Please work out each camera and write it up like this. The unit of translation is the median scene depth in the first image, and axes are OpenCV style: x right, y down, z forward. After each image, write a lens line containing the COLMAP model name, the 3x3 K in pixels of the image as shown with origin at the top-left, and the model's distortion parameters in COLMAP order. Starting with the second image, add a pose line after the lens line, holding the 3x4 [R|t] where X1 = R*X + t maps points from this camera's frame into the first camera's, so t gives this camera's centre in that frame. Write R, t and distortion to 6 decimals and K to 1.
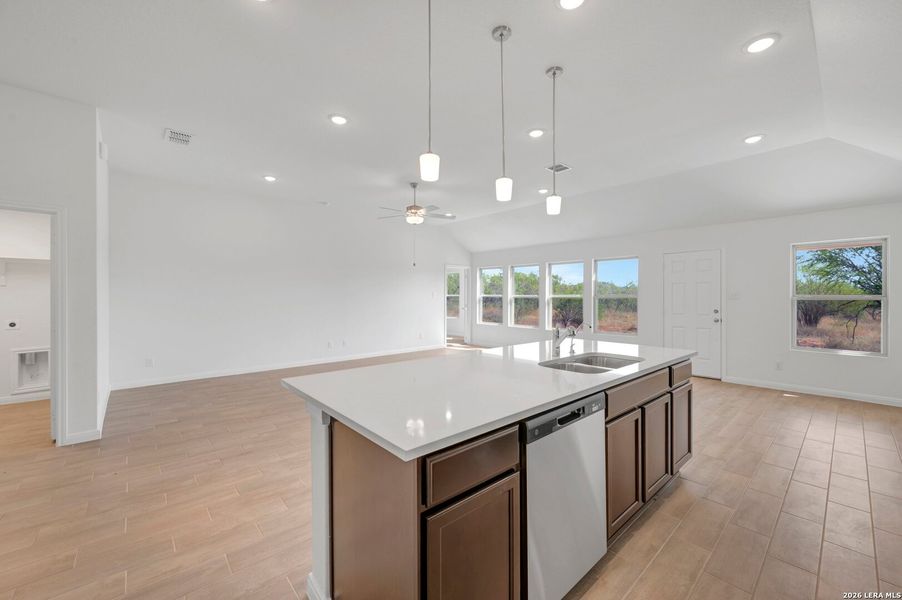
lens RADIAL K [[357.6, 0, 462.6], [0, 357.6, 295.0], [0, 0, 1]] dist [-0.001393, 0.000820]
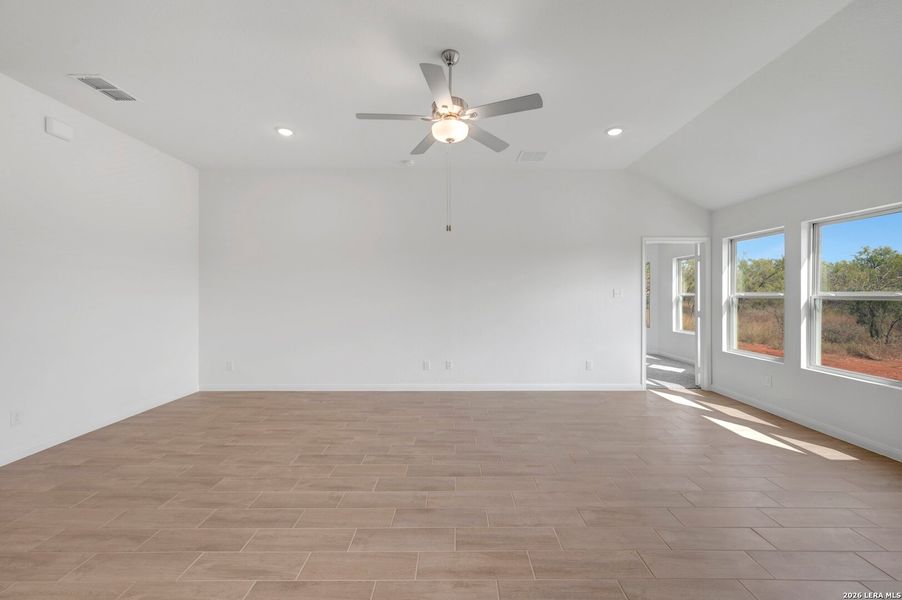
lens RADIAL K [[357.6, 0, 449.7], [0, 357.6, 296.0], [0, 0, 1]] dist [-0.001393, 0.000820]
pose [[0.725862, -0.001832, -0.687838, 0.118242], [0.003879, 0.999991, 0.001430, 0.001598], [0.687830, -0.003707, 0.725862, 0.426551]]
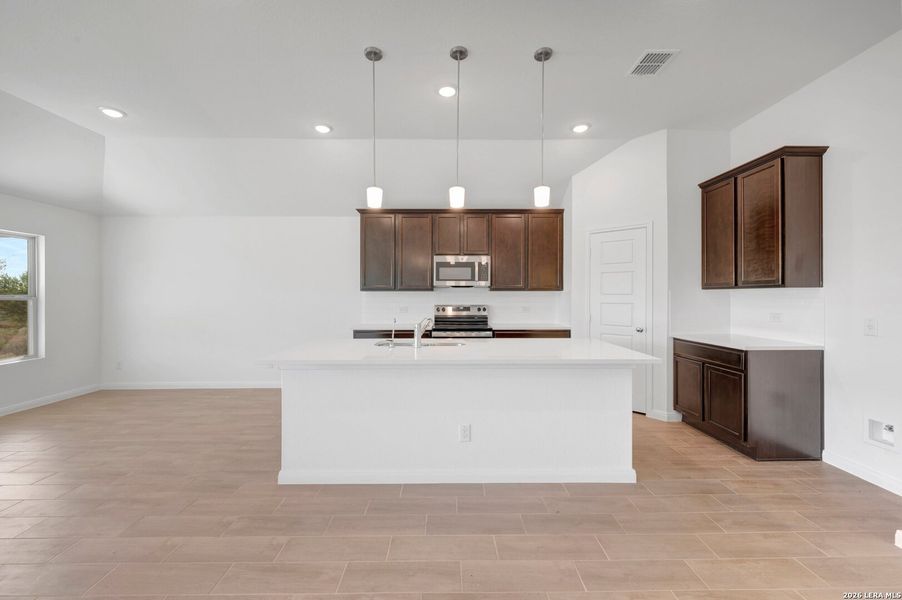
lens RADIAL K [[357.6, 0, 451.1], [0, 357.6, 295.8], [0, 0, 1]] dist [-0.001393, 0.000820]
pose [[-0.736586, 0.000321, 0.676344, -0.163381], [-0.002601, 0.999991, -0.003308, 0.001379], [-0.676339, -0.004195, -0.736578, 0.494281]]
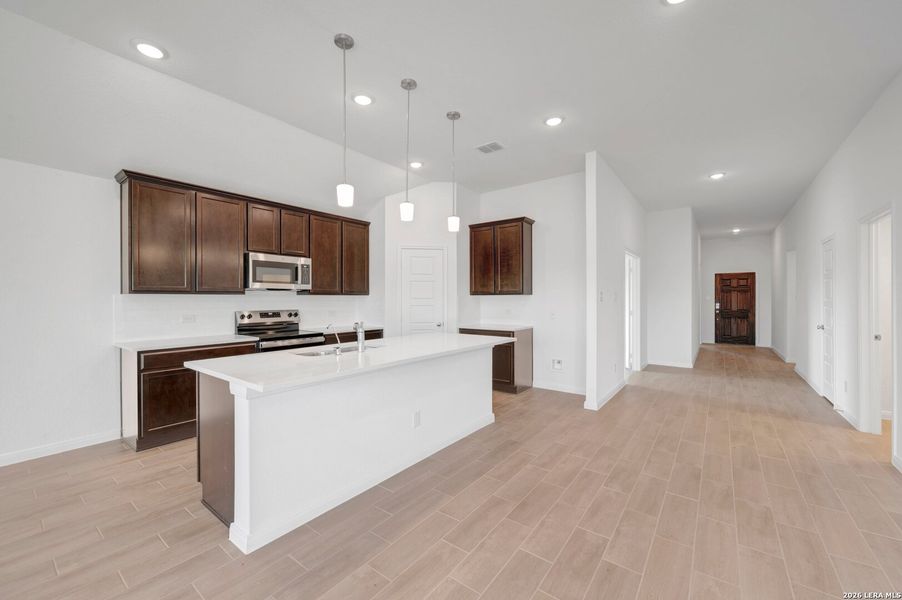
lens RADIAL K [[357.6, 0, 455.0], [0, 357.6, 299.4], [0, 0, 1]] dist [-0.001393, 0.000820]
pose [[-0.984199, 0.002763, -0.177044, 0.048170], [0.003380, 0.999989, -0.003182, 0.000991], [0.177034, -0.003730, -0.984198, 0.608422]]
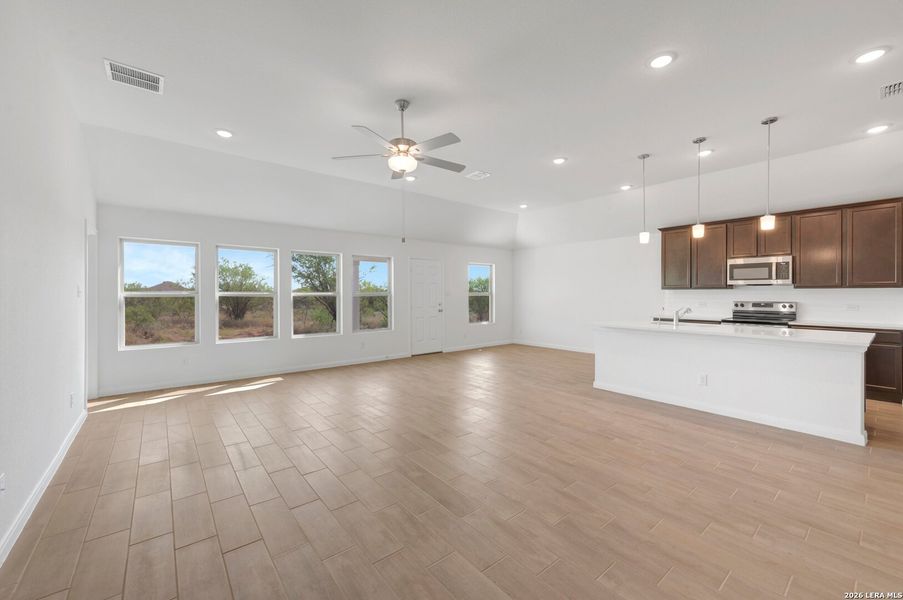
lens RADIAL K [[358.0, 0, 452.7], [0, 358.0, 293.9], [0, 0, 1]] dist [-0.001393, 0.000820]
pose [[0.068022, -0.002948, 0.997679, -0.458385], [-0.002338, 0.999992, 0.003115, 0.000362], [-0.997681, -0.002544, 0.068015, 0.563381]]
